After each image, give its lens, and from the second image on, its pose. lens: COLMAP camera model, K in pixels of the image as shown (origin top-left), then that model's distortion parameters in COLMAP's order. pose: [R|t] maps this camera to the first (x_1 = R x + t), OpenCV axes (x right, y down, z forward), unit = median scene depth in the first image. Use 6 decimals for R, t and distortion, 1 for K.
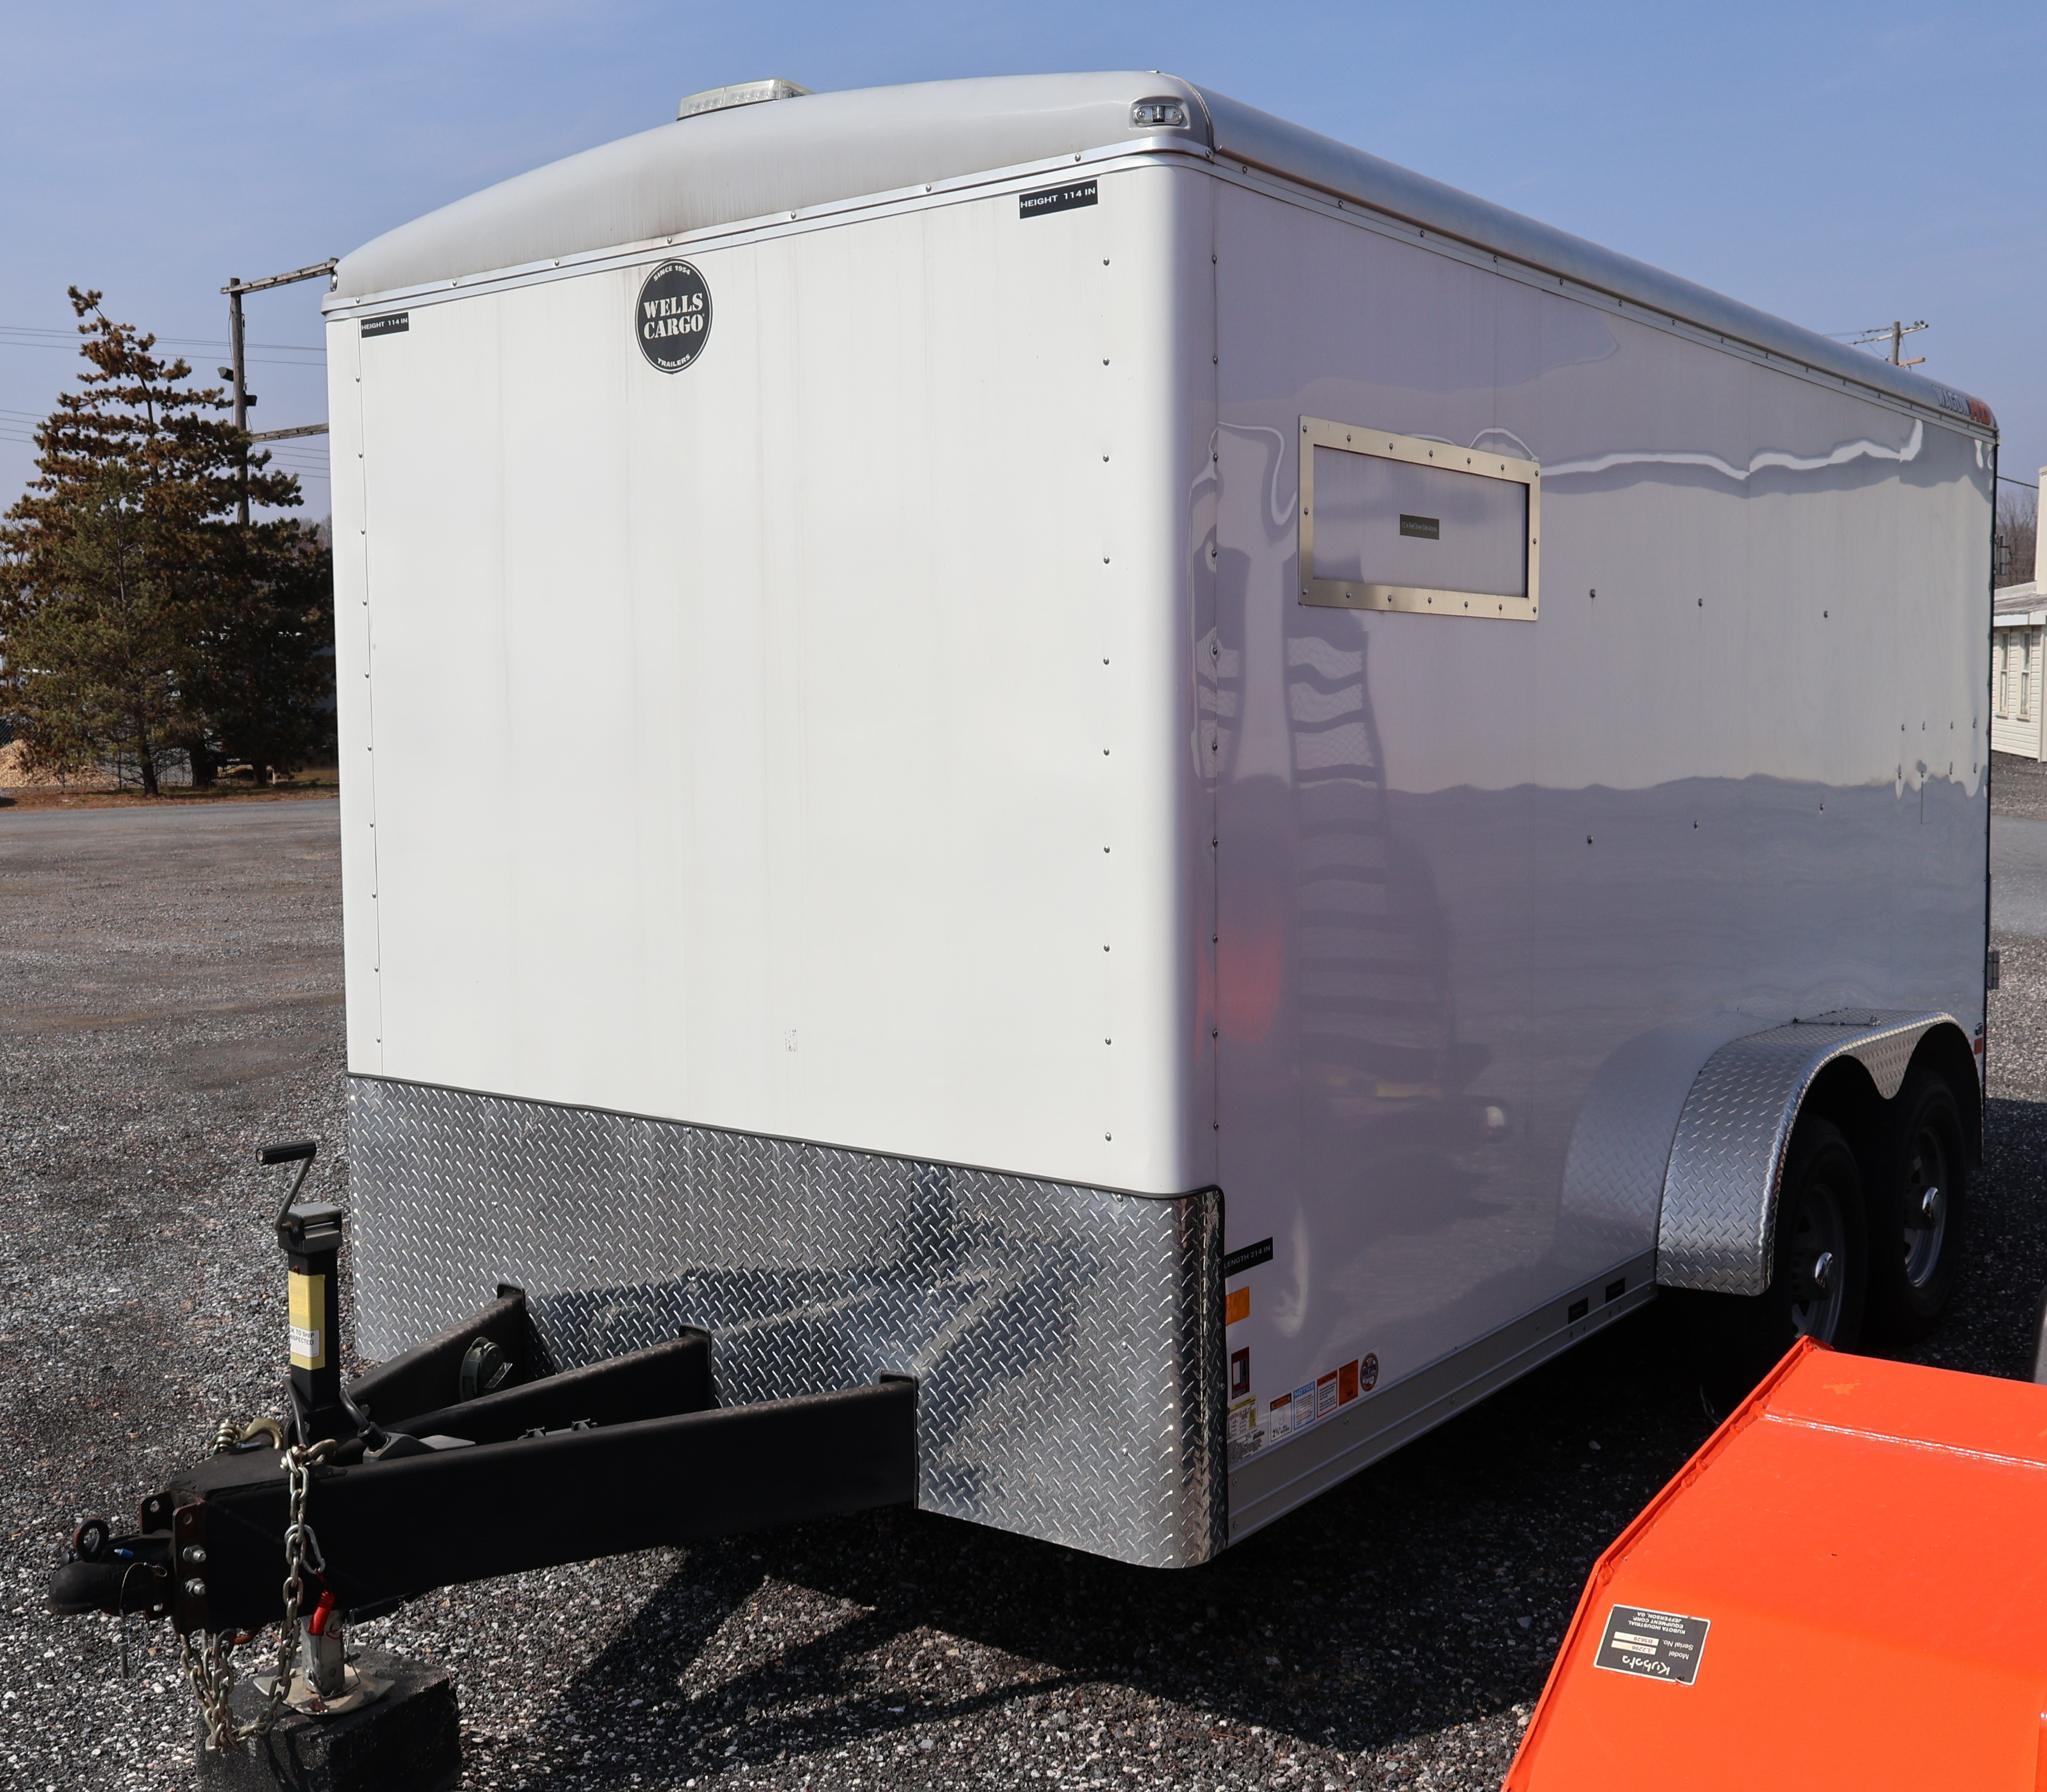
lens RADIAL K [[2259.5, 0, 1019.1], [0, 2259.5, 888.6], [0, 0, 1]] dist [0.006884, 0.000000]
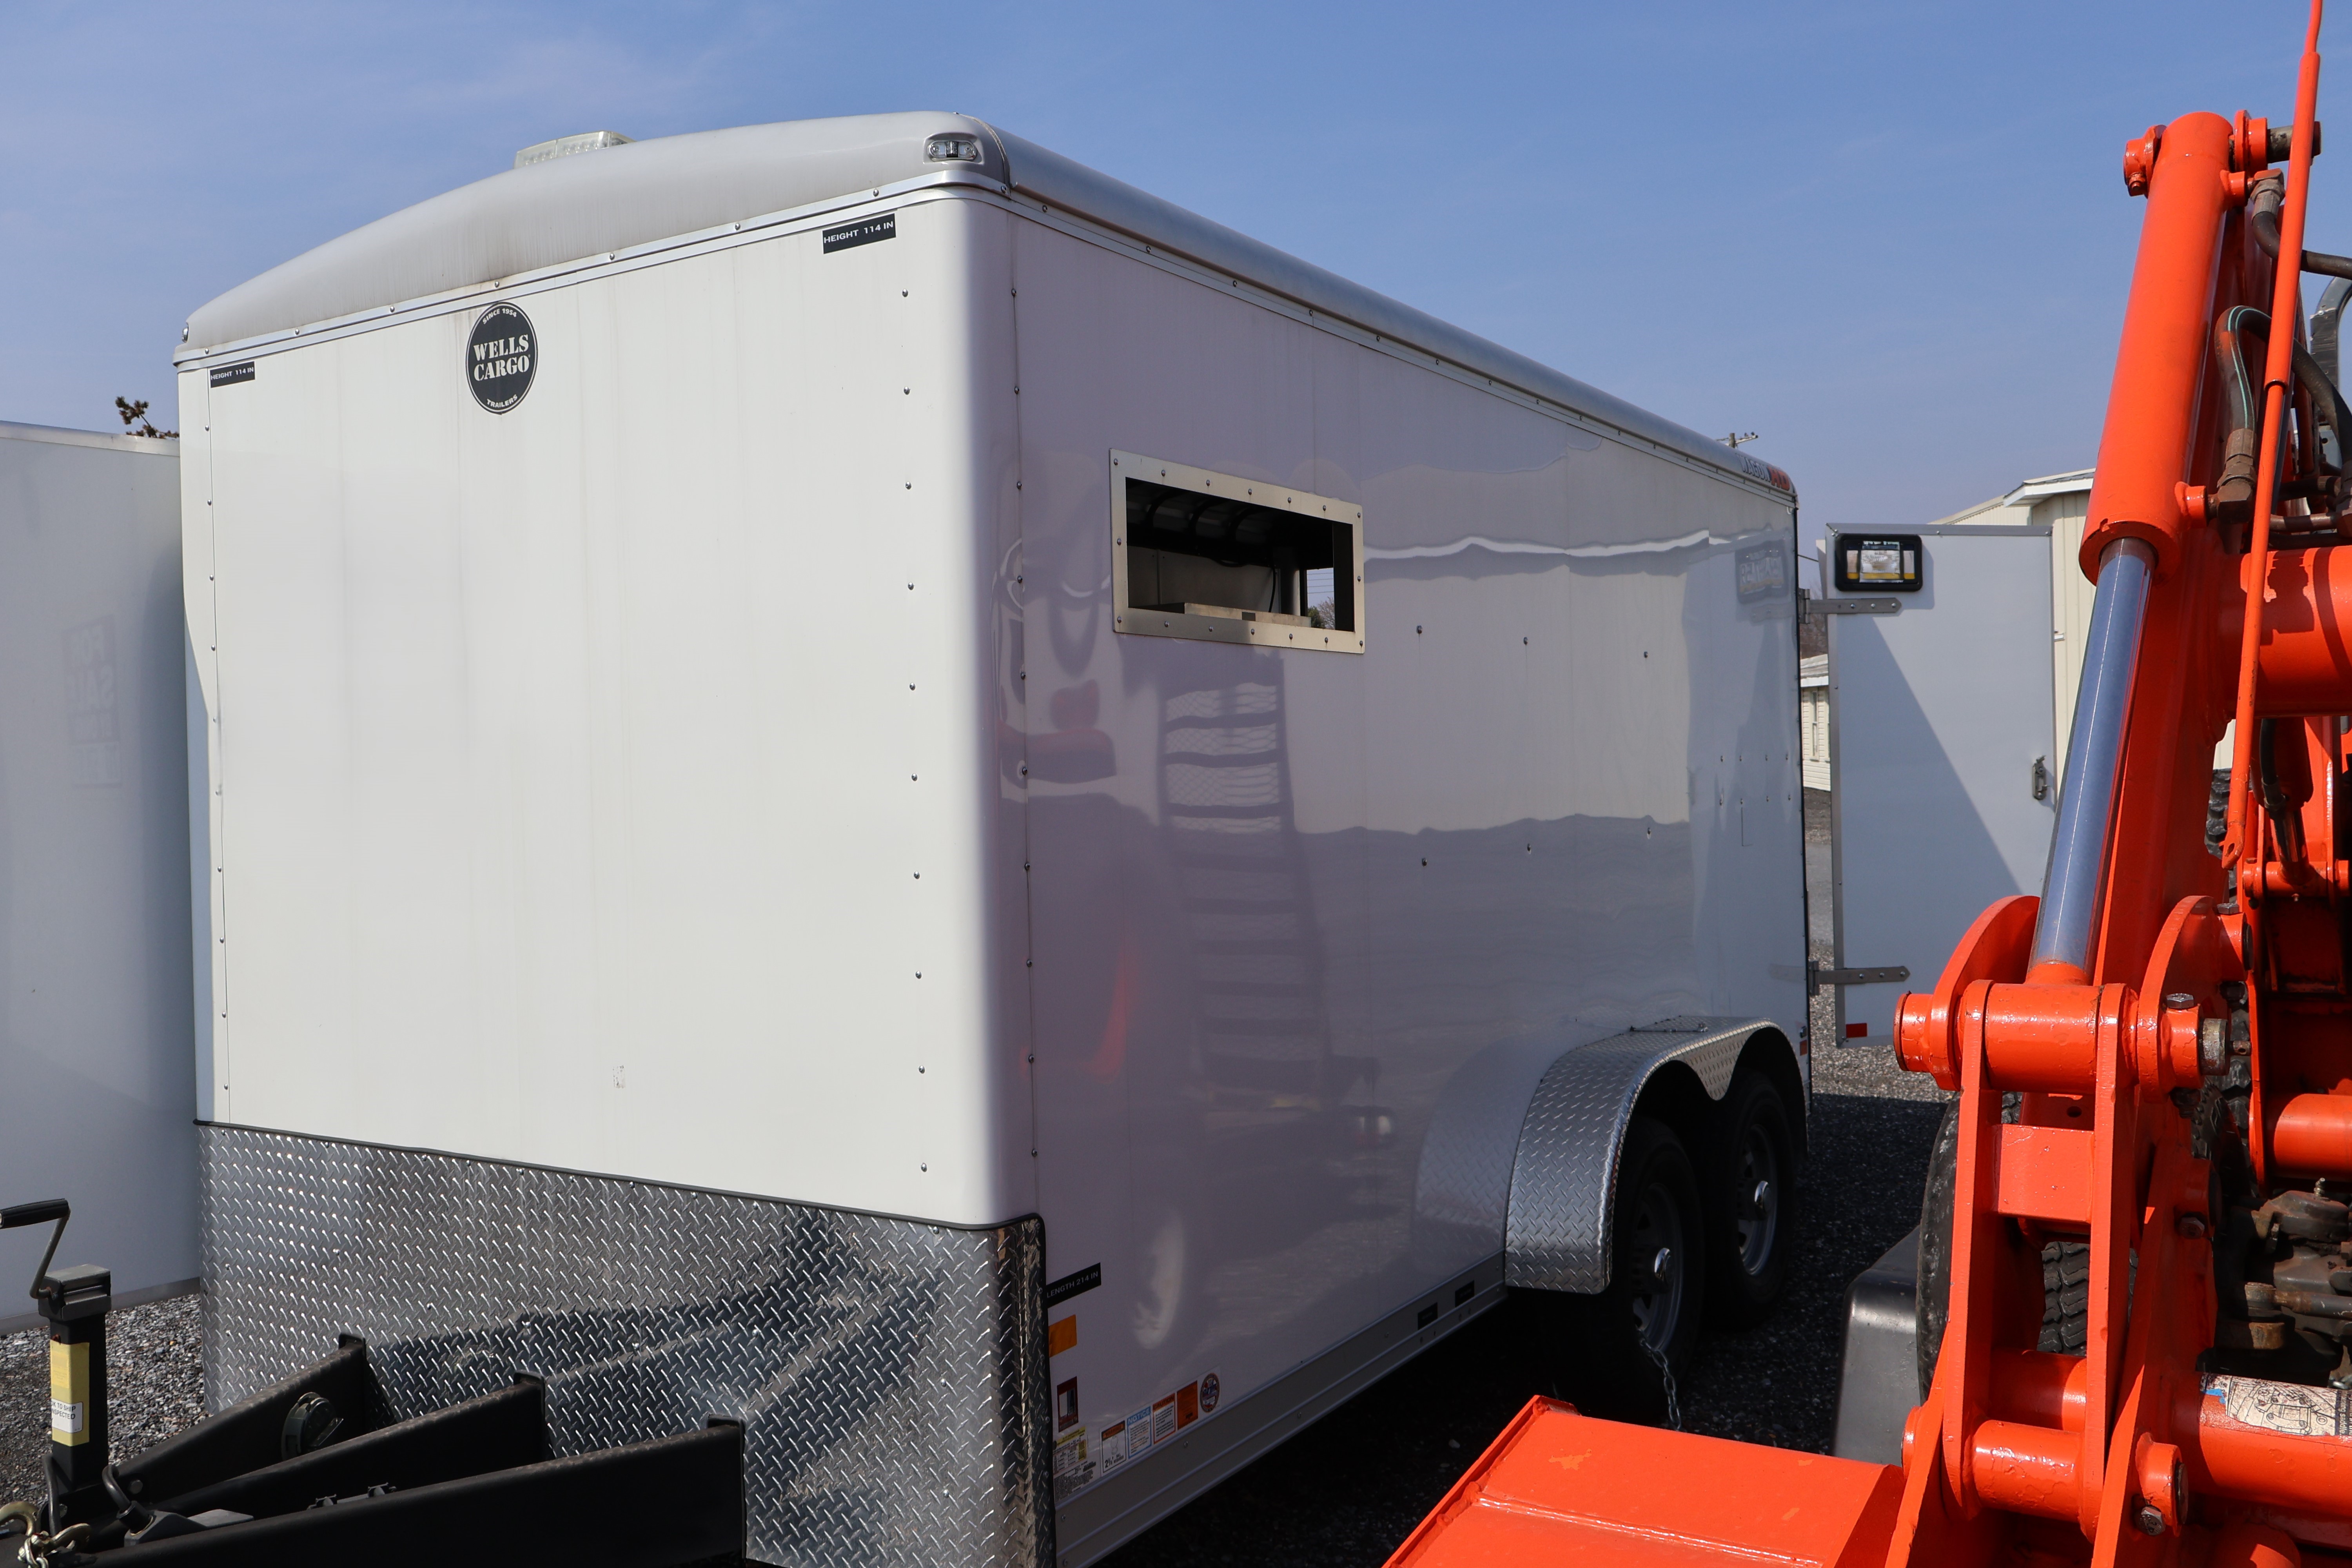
lens RADIAL K [[1974.5, 0, 1181.7], [0, 1974.5, 784.7], [0, 0, 1]] dist [0.003659, 0.009356]
pose [[0.995892, -0.014913, 0.089313, 0.067892], [0.021233, 0.997304, -0.070236, 0.005618], [-0.088025, 0.071843, 0.993524, 0.108547]]
